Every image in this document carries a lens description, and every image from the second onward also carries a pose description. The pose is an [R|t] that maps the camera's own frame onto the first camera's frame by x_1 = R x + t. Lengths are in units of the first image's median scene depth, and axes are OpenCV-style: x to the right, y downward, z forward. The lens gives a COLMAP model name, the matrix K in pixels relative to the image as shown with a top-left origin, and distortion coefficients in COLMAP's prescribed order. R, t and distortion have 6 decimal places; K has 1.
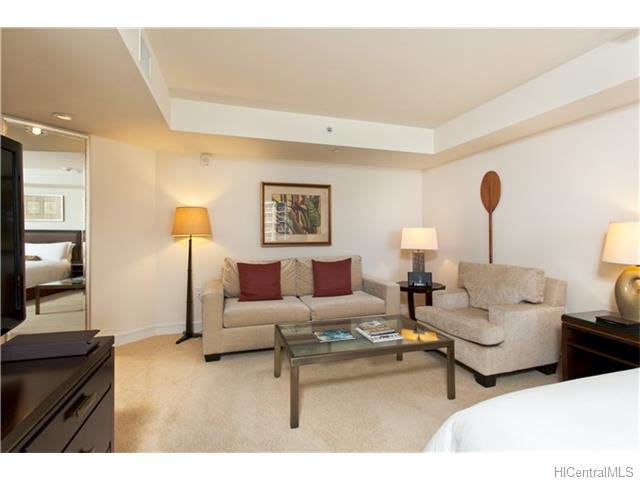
lens RADIAL K [[315.4, 0, 317.7], [0, 315.4, 238.4], [0, 0, 1]] dist [0.002130, 0.000095]
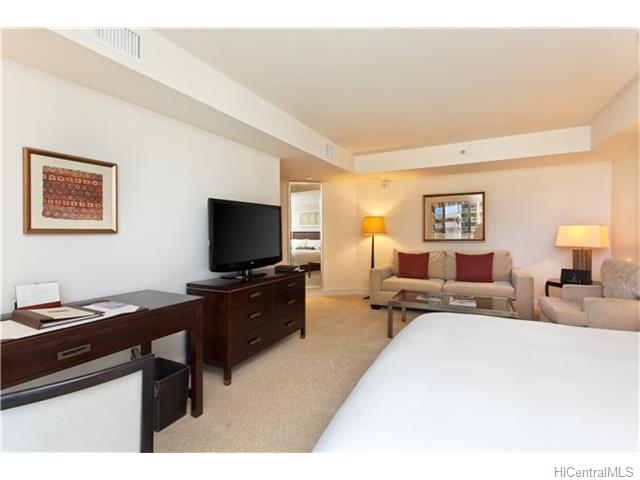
lens RADIAL K [[315.4, 0, 321.1], [0, 315.4, 237.6], [0, 0, 1]] dist [0.002130, 0.000095]
pose [[0.729272, -0.000479, -0.684223, 0.481633], [0.000988, 0.999999, 0.000353, 0.005750], [0.684223, -0.000933, 0.729272, -0.334745]]
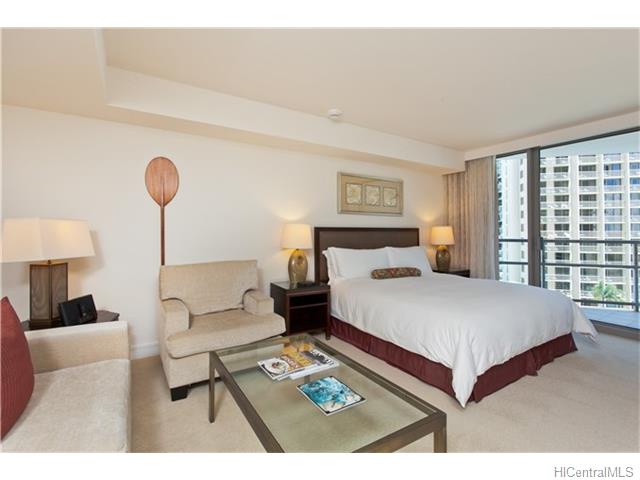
lens RADIAL K [[315.4, 0, 321.1], [0, 315.4, 235.6], [0, 0, 1]] dist [0.002130, 0.000095]
pose [[-0.255178, -0.008906, 0.966853, -0.353650], [0.010201, 0.999877, 0.011902, -0.006576], [-0.966840, 0.012900, -0.255056, 0.761676]]
